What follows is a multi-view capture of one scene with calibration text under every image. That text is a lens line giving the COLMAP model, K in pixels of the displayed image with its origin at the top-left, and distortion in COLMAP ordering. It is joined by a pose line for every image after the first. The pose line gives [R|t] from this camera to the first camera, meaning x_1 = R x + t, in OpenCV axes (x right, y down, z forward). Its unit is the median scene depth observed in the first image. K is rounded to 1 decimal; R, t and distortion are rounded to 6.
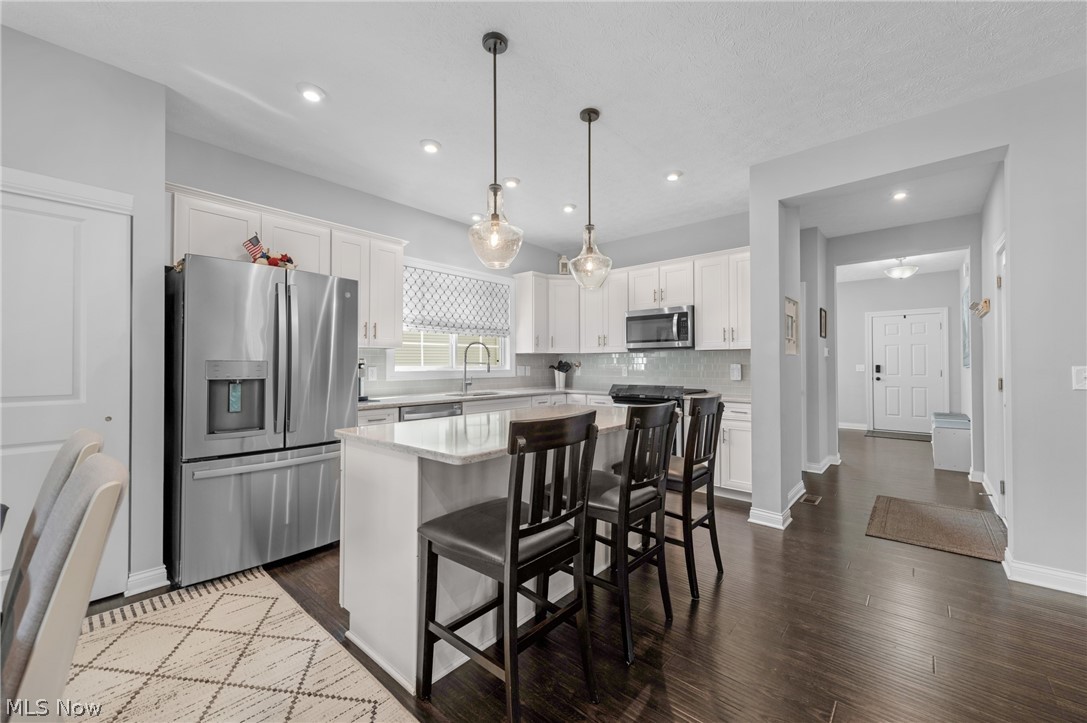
lens RADIAL K [[428.9, 0, 550.7], [0, 428.9, 358.6], [0, 0, 1]] dist [0.005616, -0.002992]
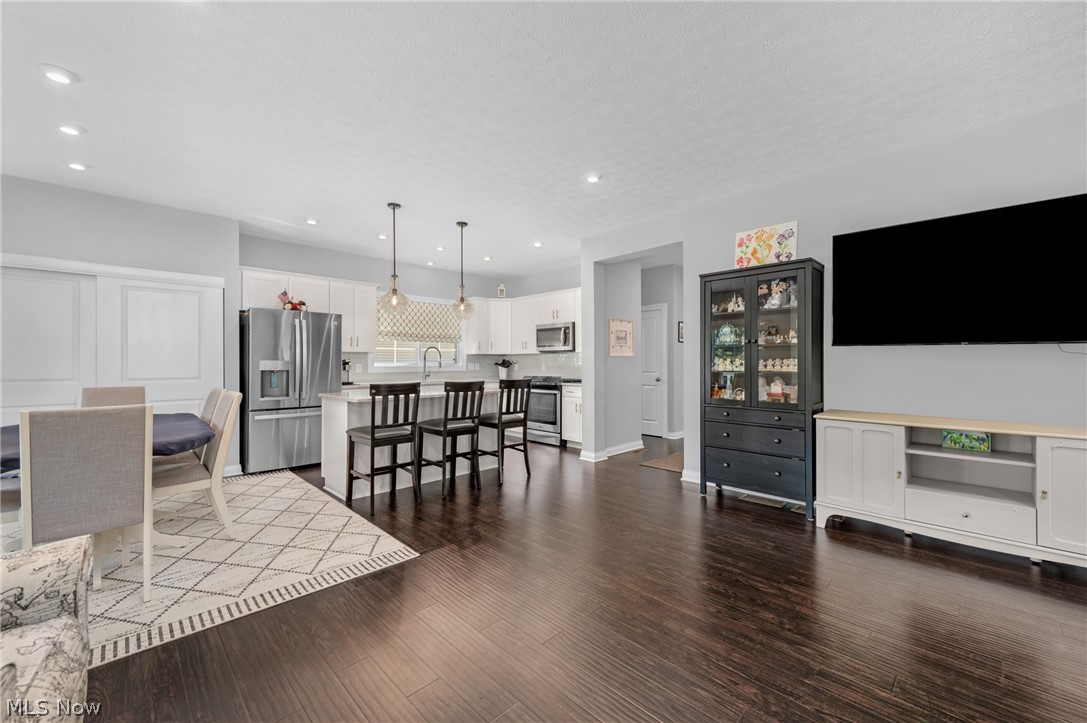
lens RADIAL K [[428.9, 0, 550.6], [0, 428.9, 358.0], [0, 0, 1]] dist [0.005616, -0.002992]
pose [[0.997663, -0.000778, -0.068328, 0.546894], [0.001098, 0.999989, 0.004644, -0.012428], [0.068324, -0.004708, 0.997652, -0.722679]]
